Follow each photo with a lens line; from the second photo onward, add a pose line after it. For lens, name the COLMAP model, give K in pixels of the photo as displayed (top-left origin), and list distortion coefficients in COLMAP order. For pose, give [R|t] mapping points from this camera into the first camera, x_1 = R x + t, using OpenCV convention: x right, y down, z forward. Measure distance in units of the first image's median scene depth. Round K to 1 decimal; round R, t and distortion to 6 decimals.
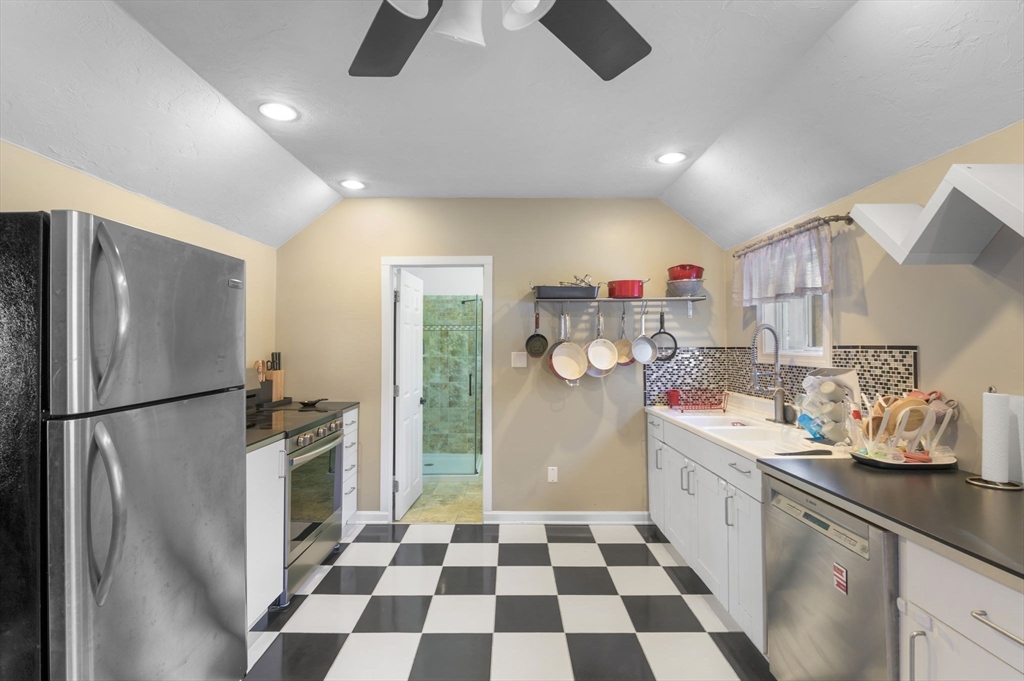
lens RADIAL K [[466.1, 0, 510.9], [0, 466.1, 339.1], [0, 0, 1]] dist [-0.009257, -0.000507]
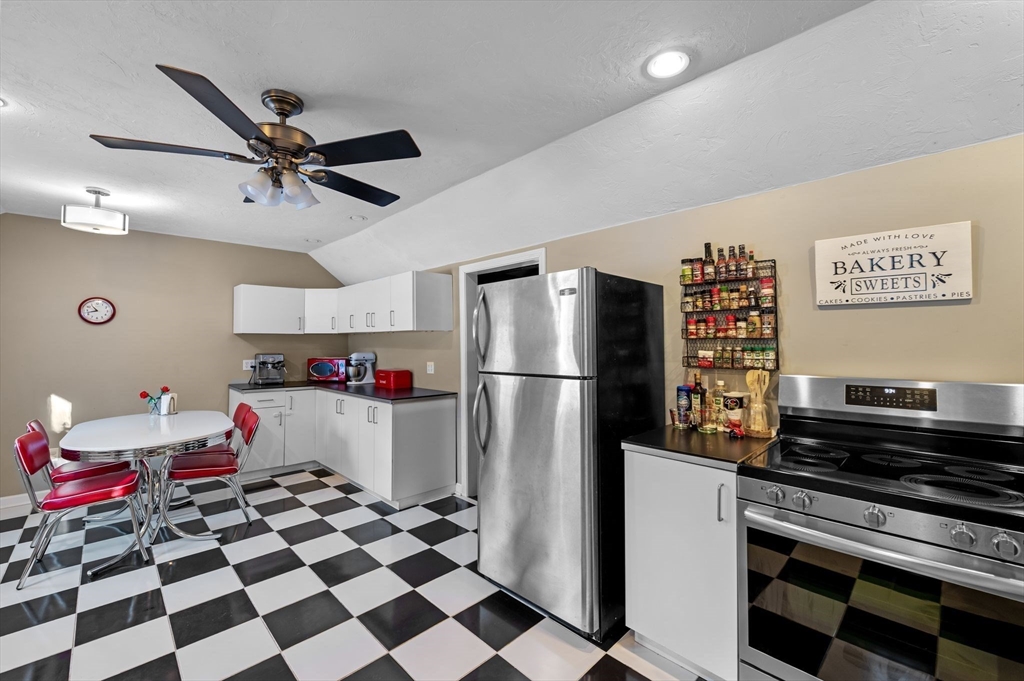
lens RADIAL K [[426.7, 0, 511.2], [0, 426.7, 333.5], [0, 0, 1]] dist [-0.011317, -0.000291]
pose [[-0.712984, -0.007089, -0.701144, 0.152882], [0.015075, 0.999563, -0.025436, 0.008208], [0.701018, -0.028705, -0.712566, 0.857668]]
